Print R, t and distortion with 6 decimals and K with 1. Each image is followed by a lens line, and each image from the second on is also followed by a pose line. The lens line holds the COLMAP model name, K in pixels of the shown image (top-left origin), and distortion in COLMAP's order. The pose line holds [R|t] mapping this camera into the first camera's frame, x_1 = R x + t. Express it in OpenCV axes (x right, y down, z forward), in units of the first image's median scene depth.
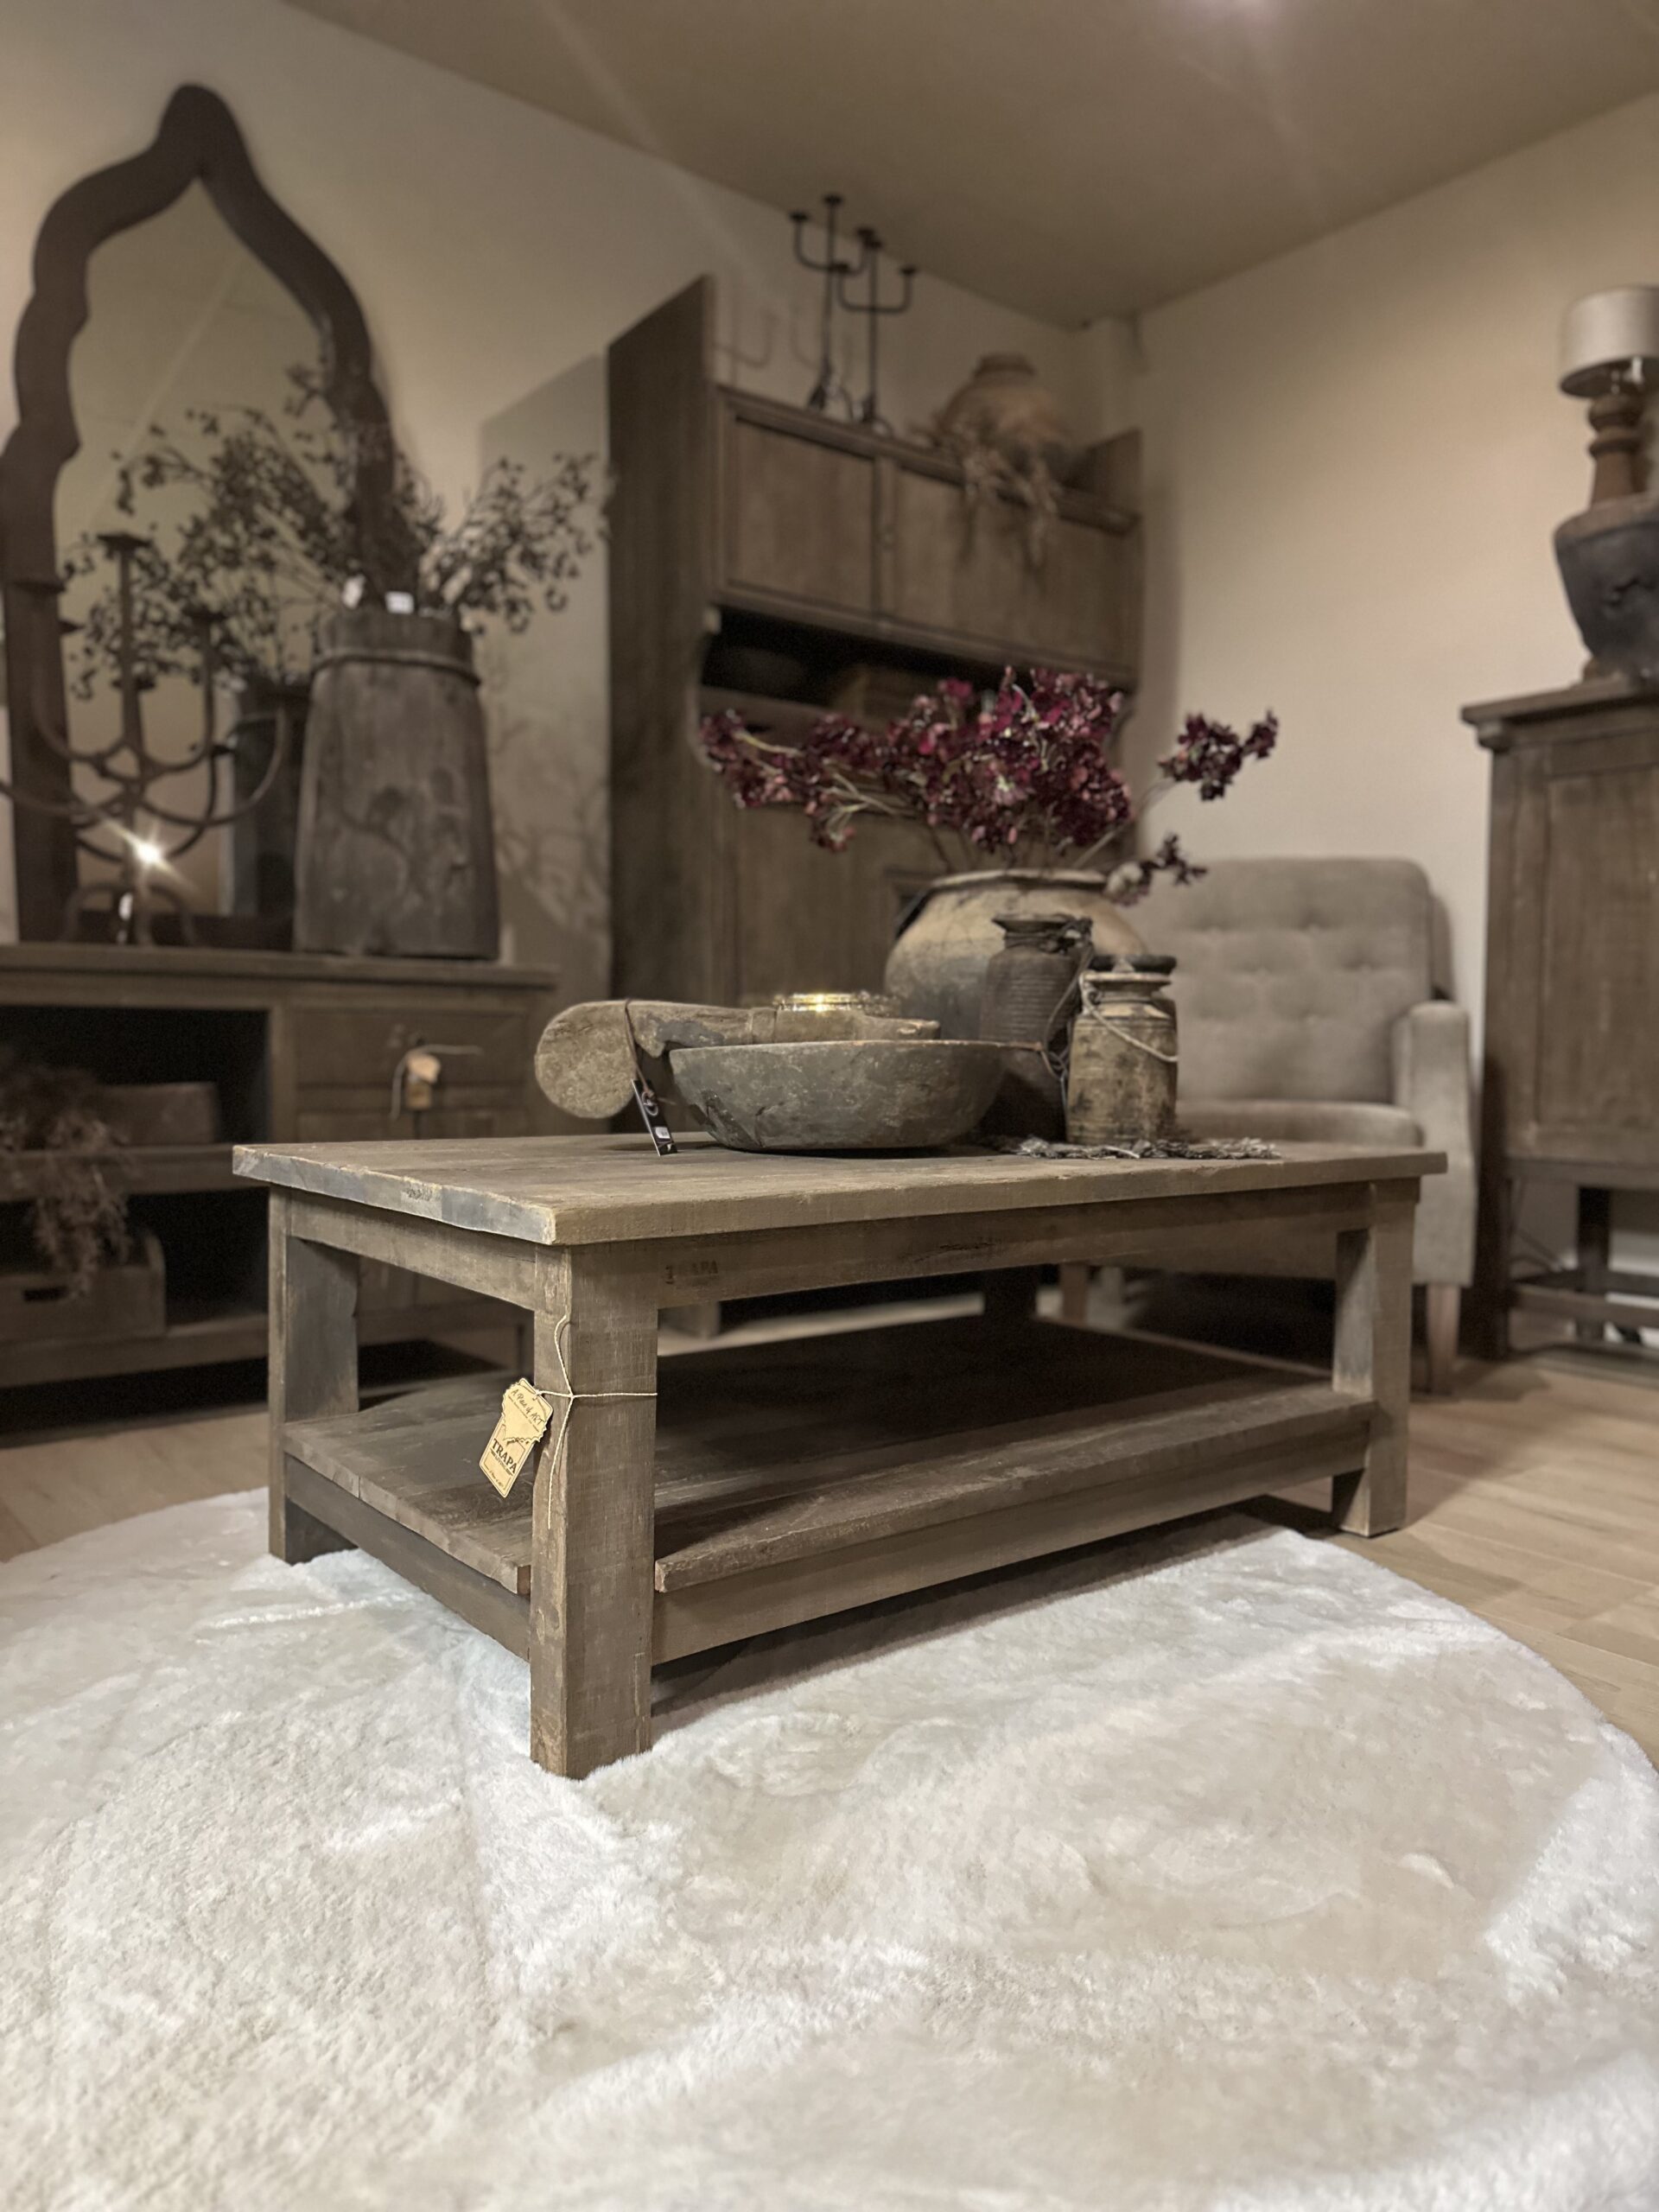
lens RADIAL K [[1535.4, 0, 819.6], [0, 1535.4, 1116.9], [0, 0, 1]] dist [0.145326, -0.270923]
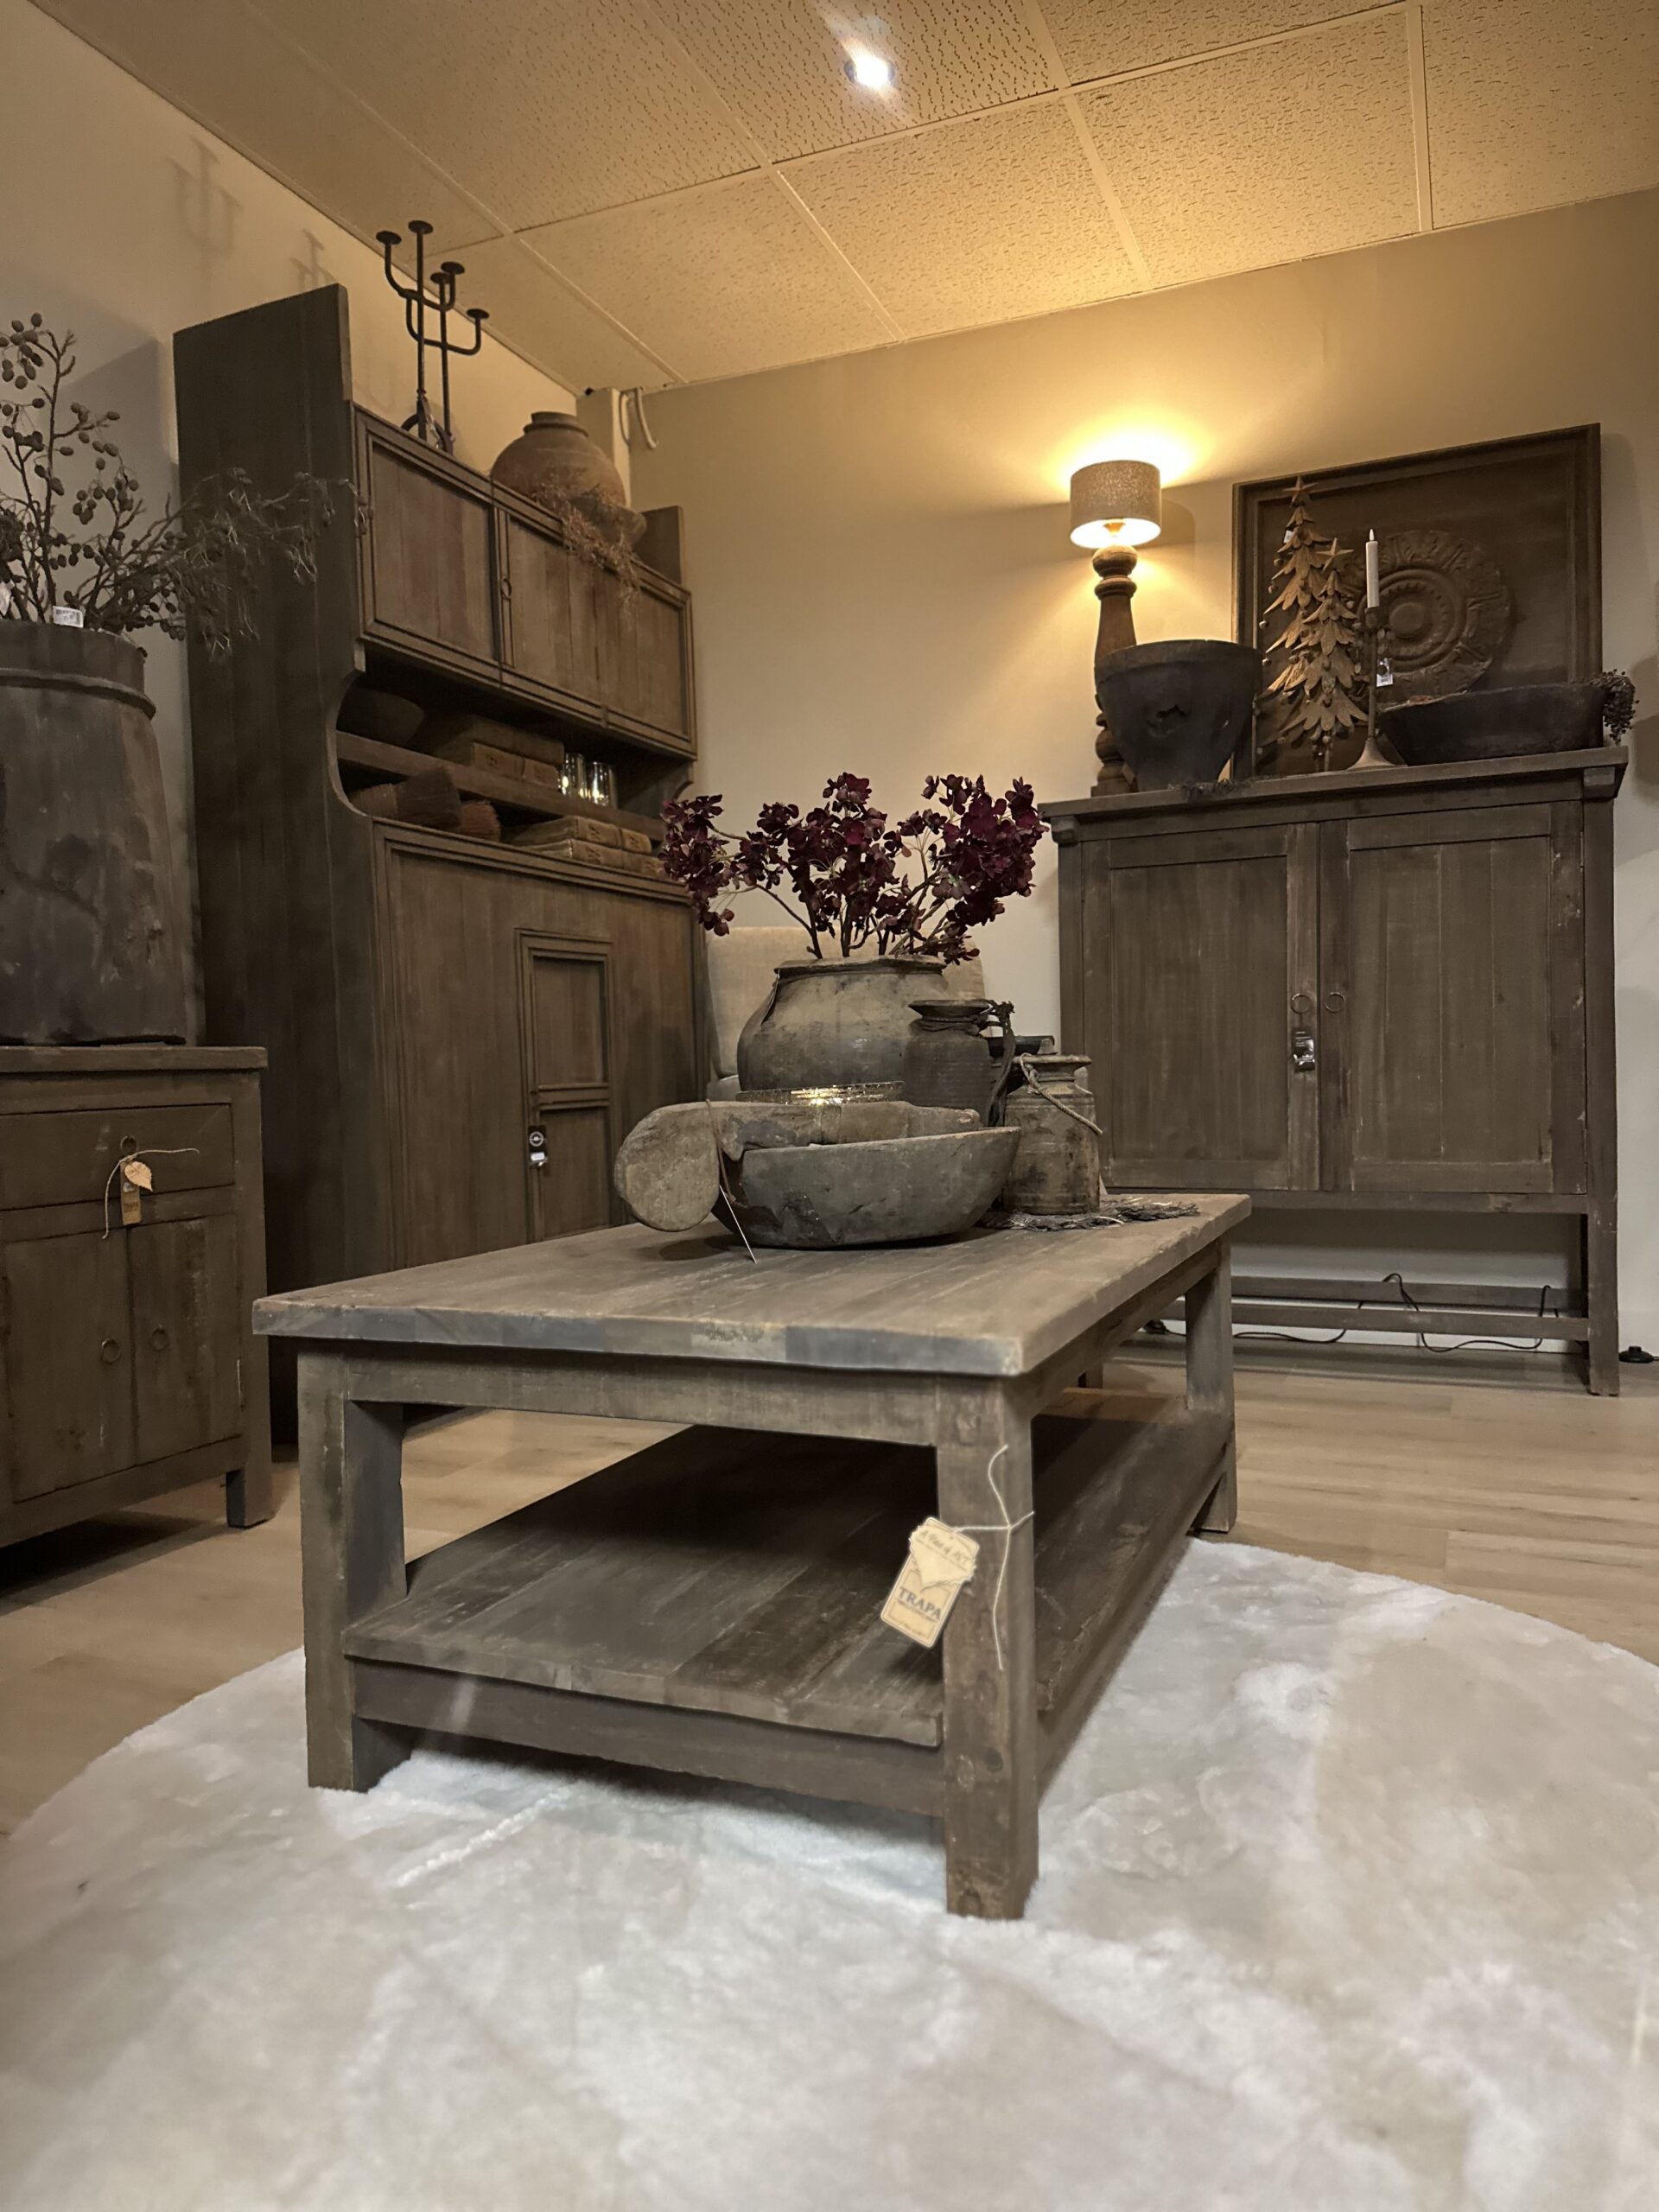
lens RADIAL K [[1536.7, 0, 830.1], [0, 1536.7, 1115.9], [0, 0, 1]] dist [0.128338, -0.218554]
pose [[0.872164, -0.046951, 0.486955, -0.495238], [0.057079, 0.998352, -0.005973, -0.054655], [-0.485872, 0.033004, 0.873406, 0.130301]]
